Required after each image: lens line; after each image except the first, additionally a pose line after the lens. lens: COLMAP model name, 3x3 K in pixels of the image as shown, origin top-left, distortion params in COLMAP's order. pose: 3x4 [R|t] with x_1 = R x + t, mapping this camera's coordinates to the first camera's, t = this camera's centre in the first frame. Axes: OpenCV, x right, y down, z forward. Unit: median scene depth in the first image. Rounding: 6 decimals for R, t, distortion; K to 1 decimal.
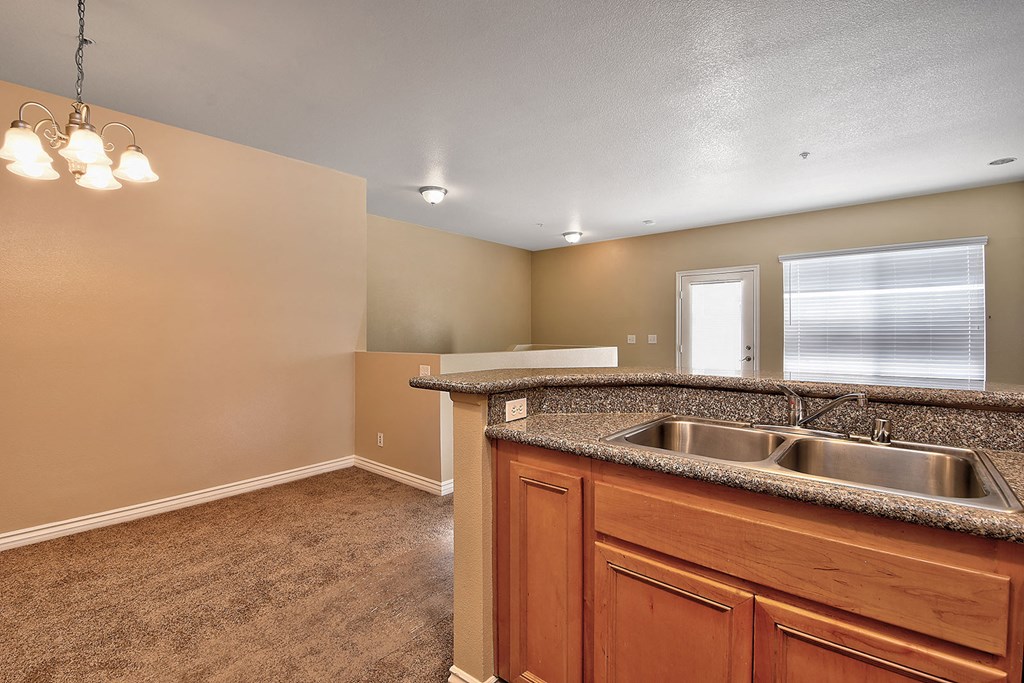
lens RADIAL K [[451.6, 0, 519.7], [0, 451.6, 333.9], [0, 0, 1]] dist [0.009453, -0.016367]
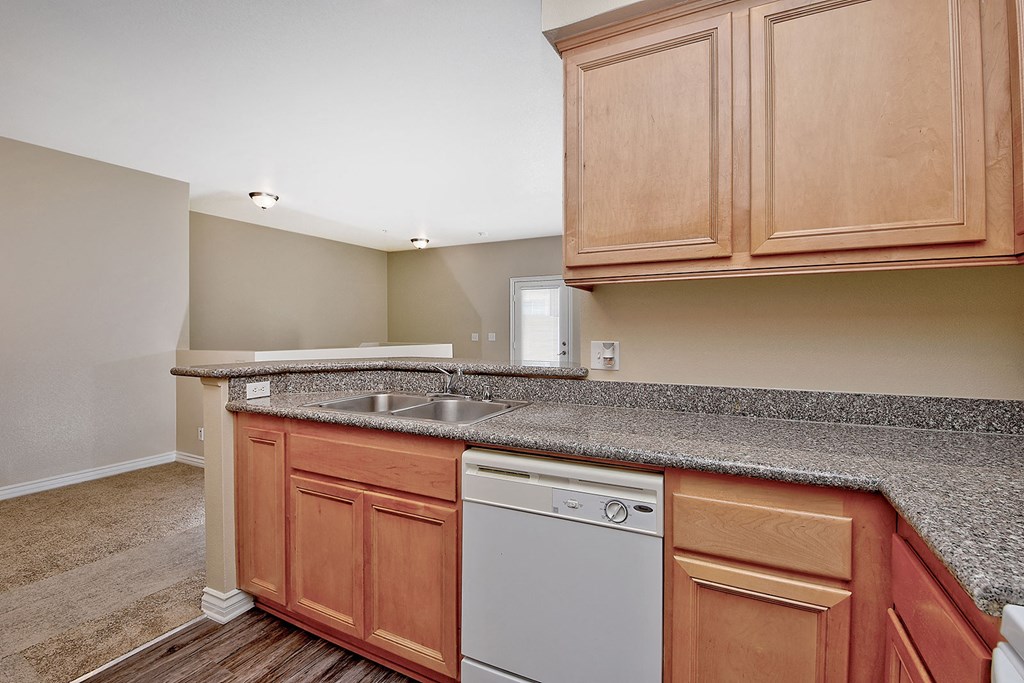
lens RADIAL K [[451.6, 0, 519.7], [0, 451.6, 333.9], [0, 0, 1]] dist [0.009453, -0.016367]
pose [[0.974947, -0.002742, 0.222420, 0.414107], [0.001986, 0.999991, 0.003623, 0.000706], [-0.222428, -0.003090, 0.974944, -0.429848]]
